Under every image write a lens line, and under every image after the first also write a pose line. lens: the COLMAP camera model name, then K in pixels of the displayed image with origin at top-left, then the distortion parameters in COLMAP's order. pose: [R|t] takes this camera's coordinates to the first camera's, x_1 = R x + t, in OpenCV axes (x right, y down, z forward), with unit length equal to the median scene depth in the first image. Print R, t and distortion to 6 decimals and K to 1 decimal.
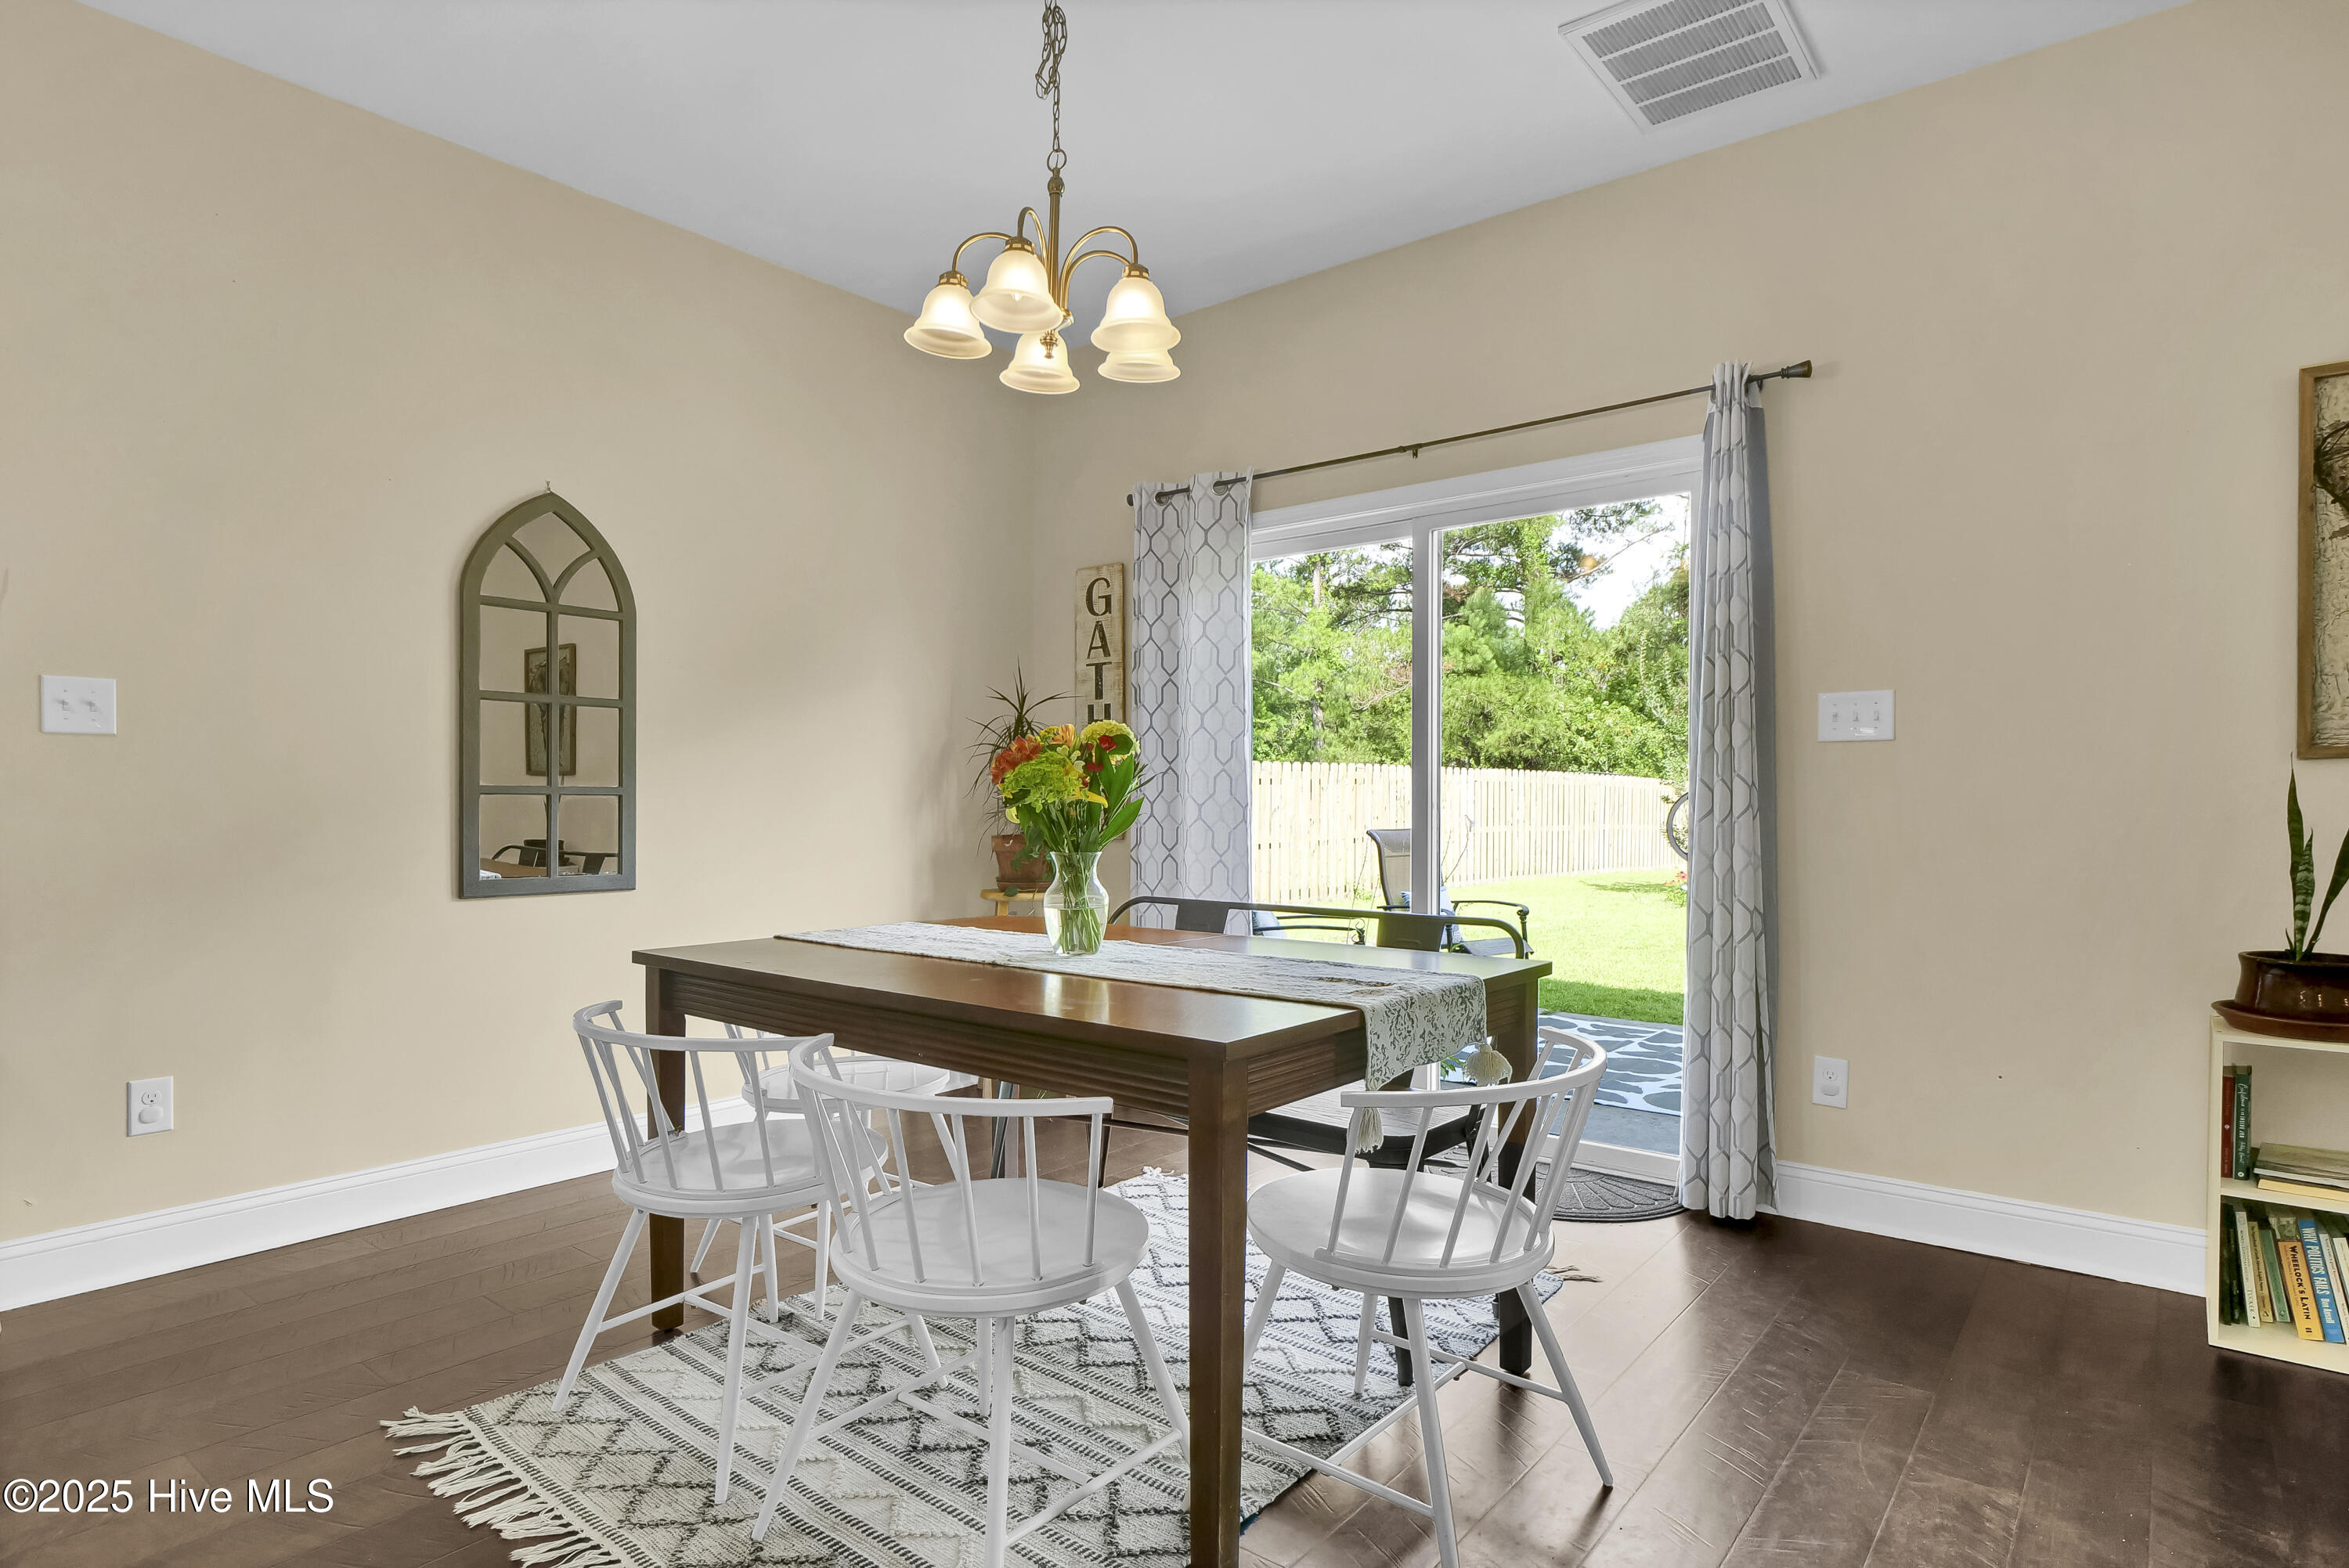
lens RADIAL K [[1232.4, 0, 1186.6], [0, 1232.4, 827.6], [0, 0, 1]] dist [-0.007799, -0.001964]
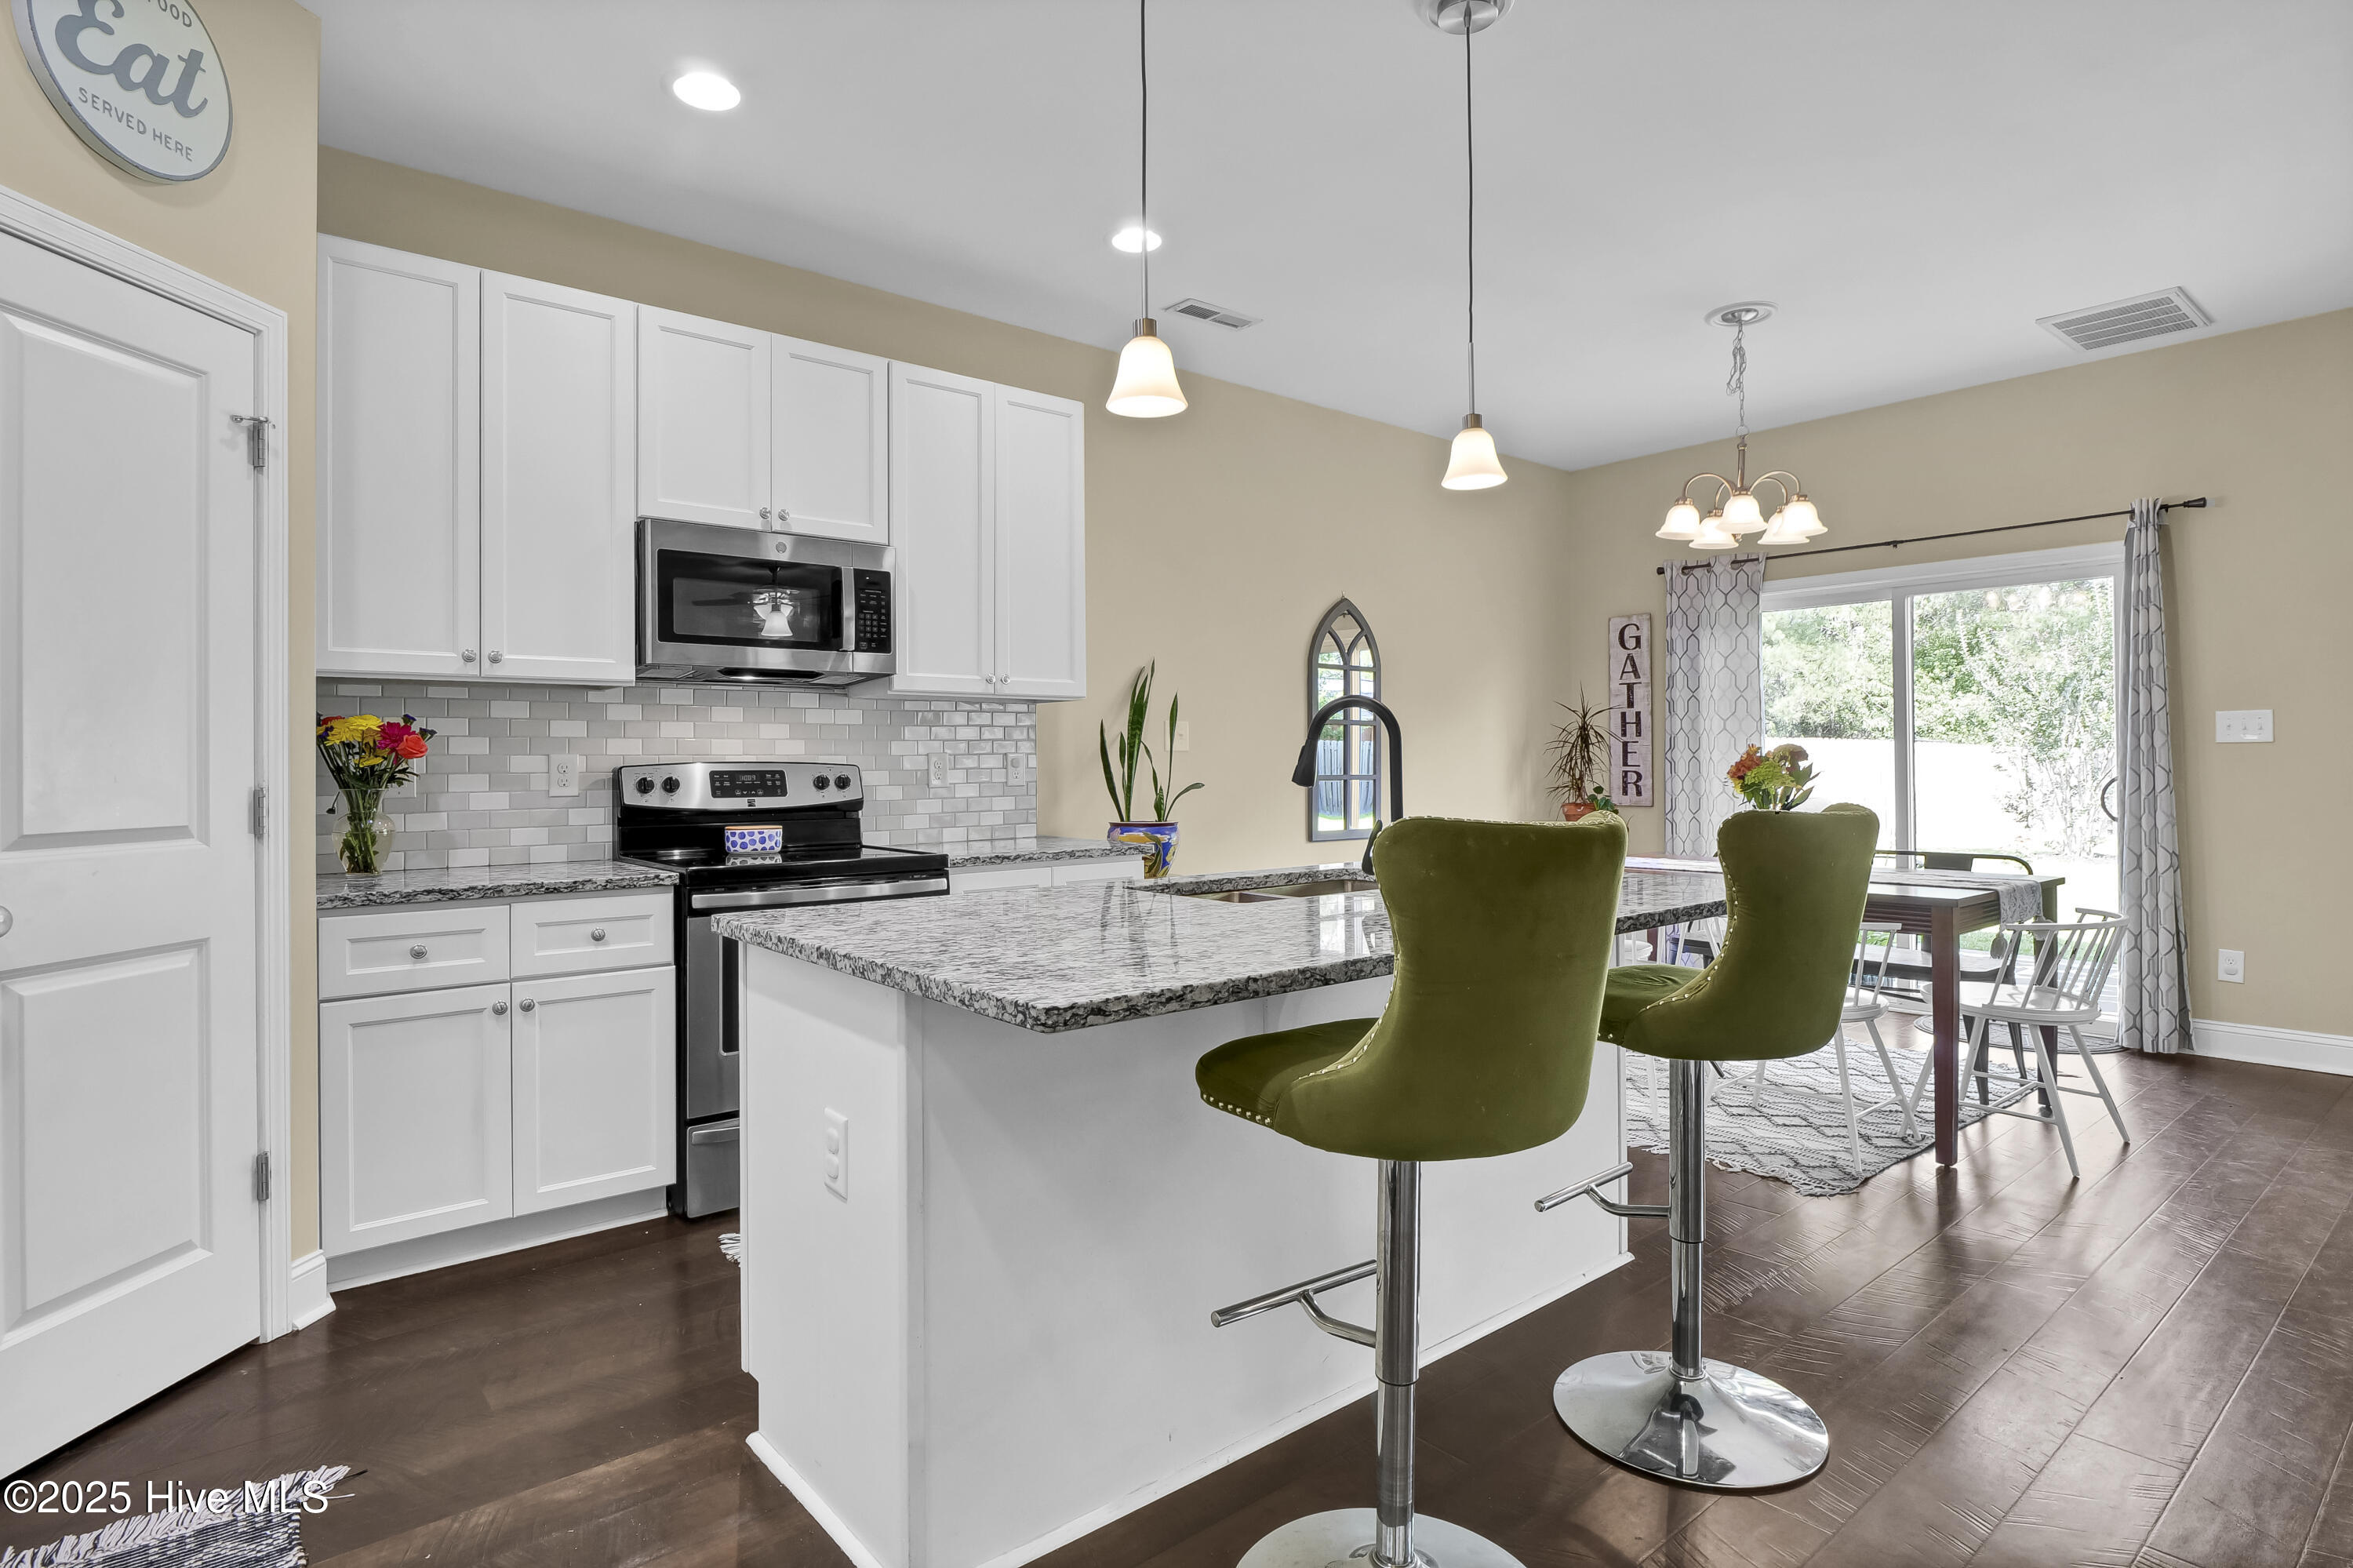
lens RADIAL K [[1234.6, 0, 1184.8], [0, 1234.6, 759.3], [0, 0, 1]] dist [-0.007799, -0.001964]
pose [[0.983093, -0.007322, -0.182961, -0.463323], [0.002284, 0.999613, -0.027728, -0.009713], [0.183094, 0.026842, 0.982729, -0.725239]]
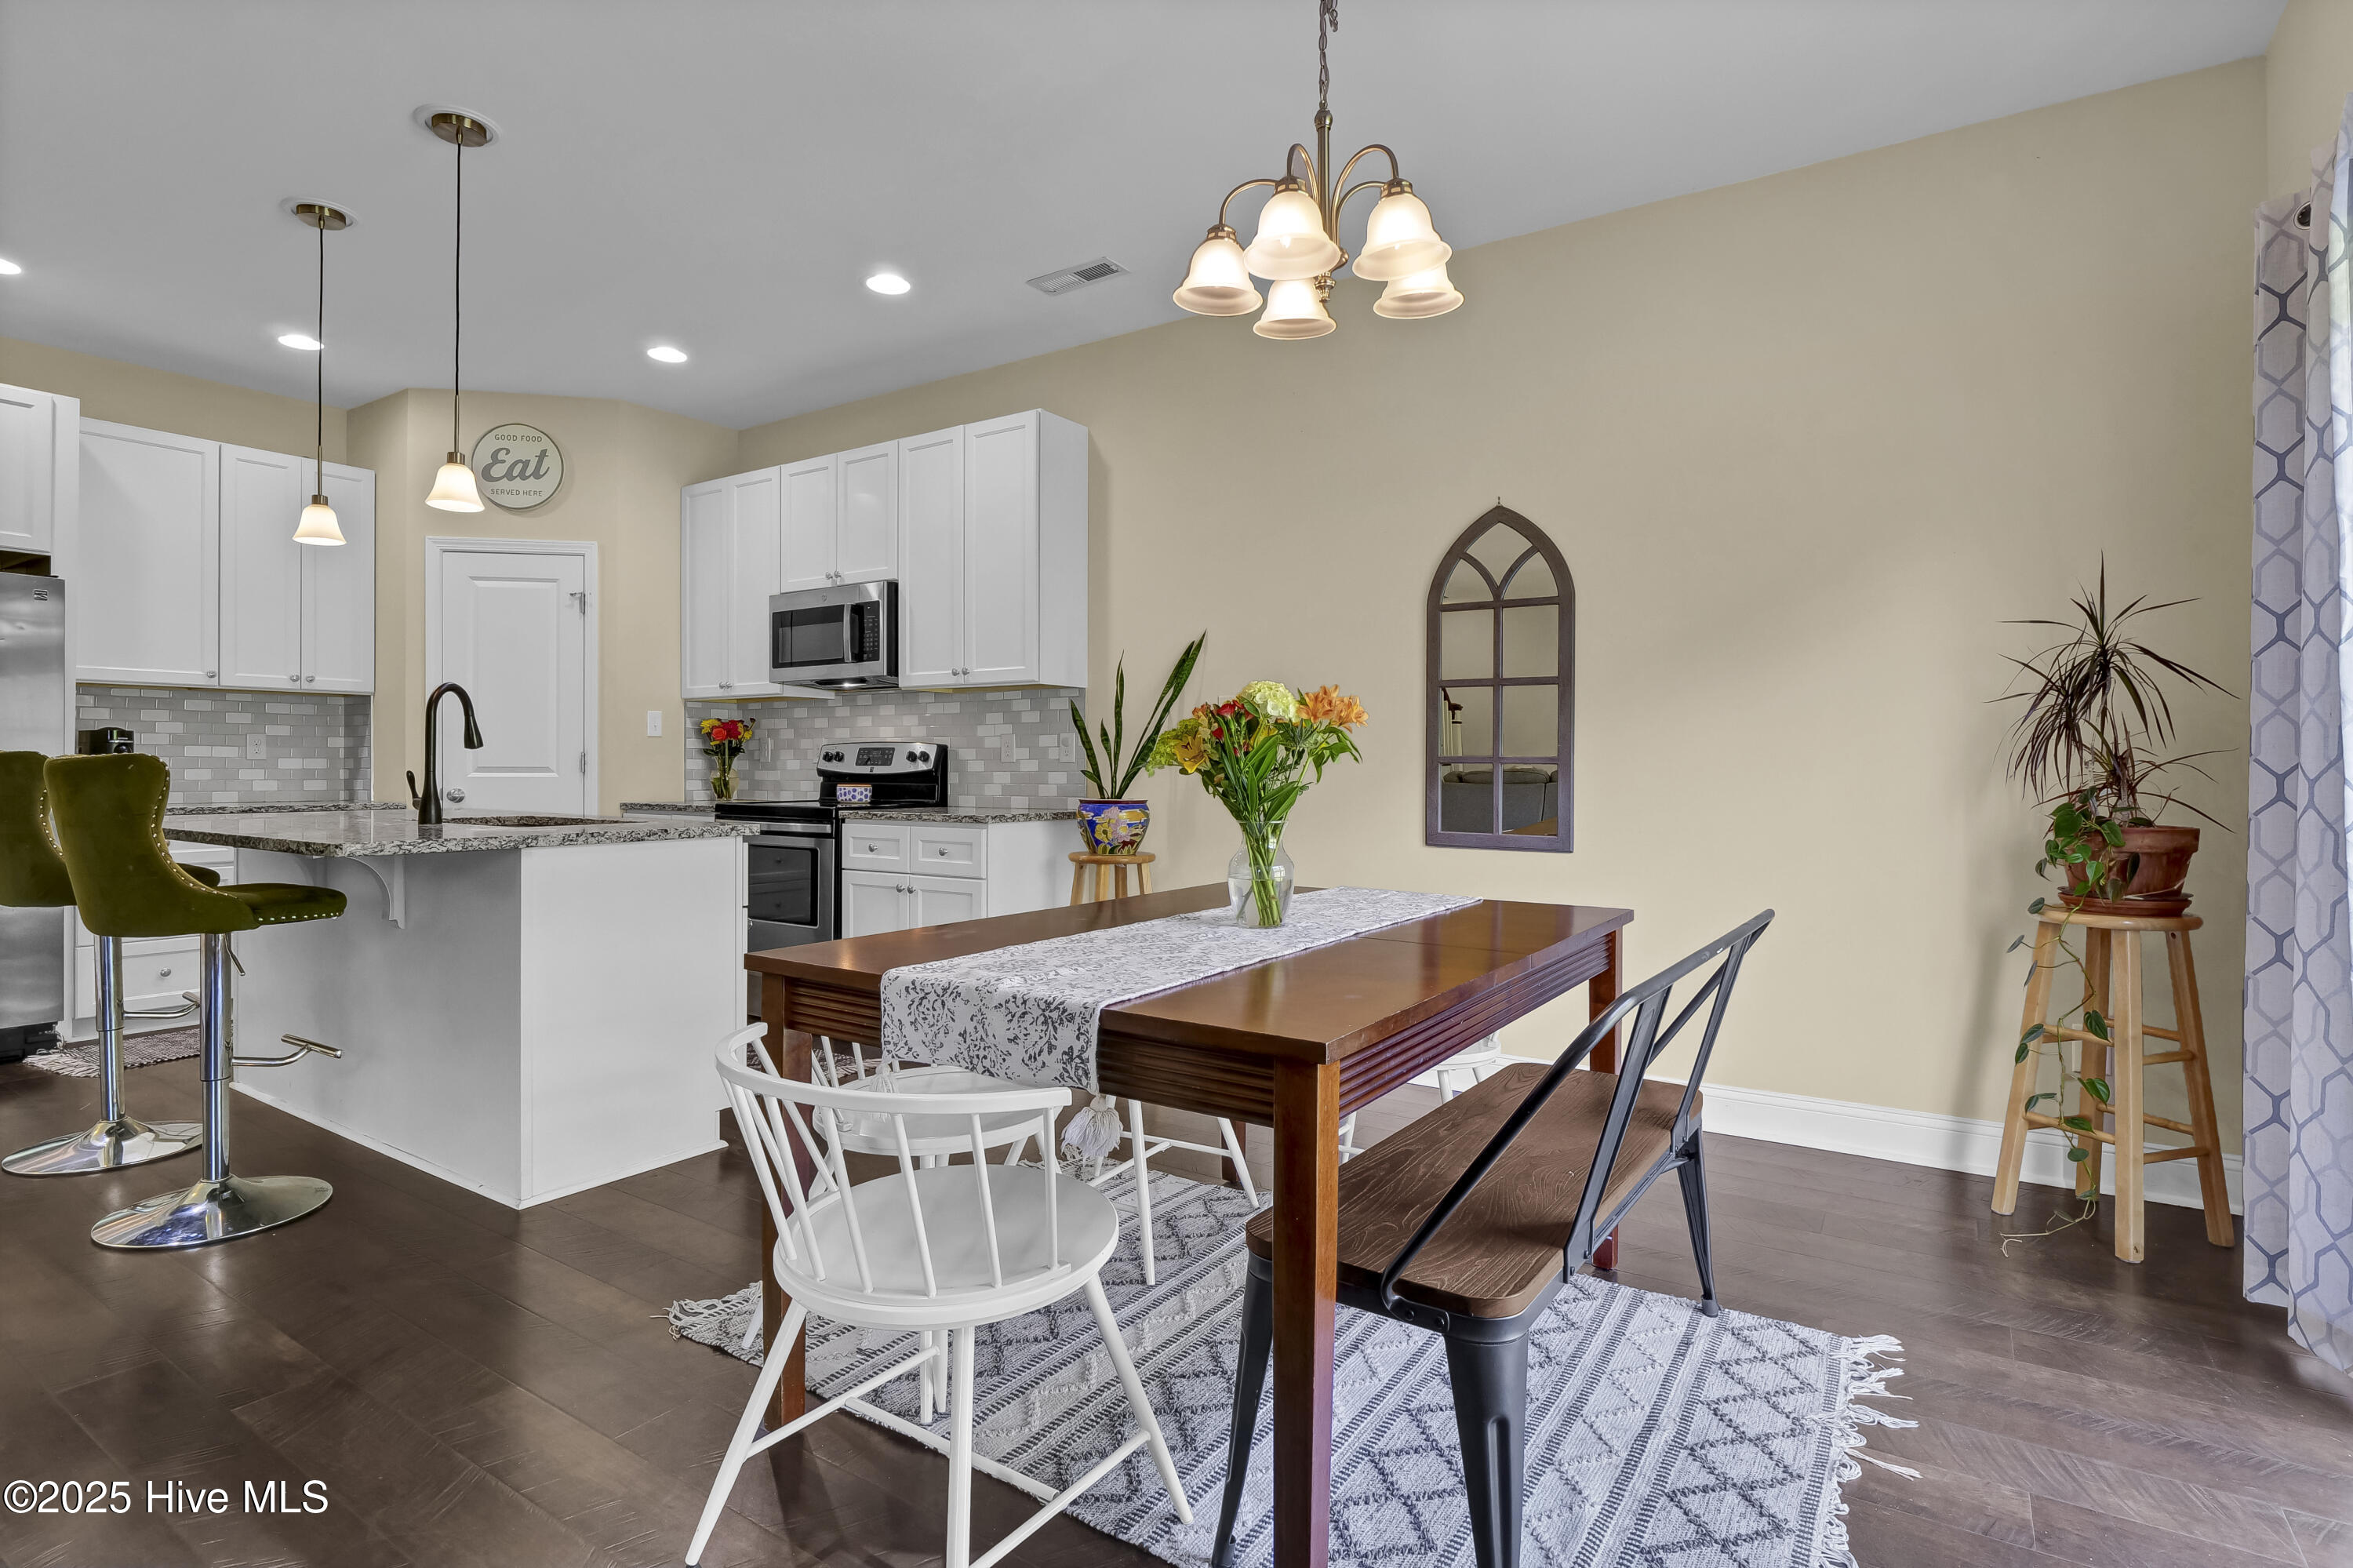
lens RADIAL K [[1169.1, 0, 1157.5], [0, 1169.1, 776.1], [0, 0, 1]] dist [-0.006207, -0.005395]
pose [[0.086796, 0.005478, -0.996211, 0.607064], [-0.029997, 0.999546, 0.002883, -0.009436], [0.995774, 0.029633, 0.086921, 0.636688]]
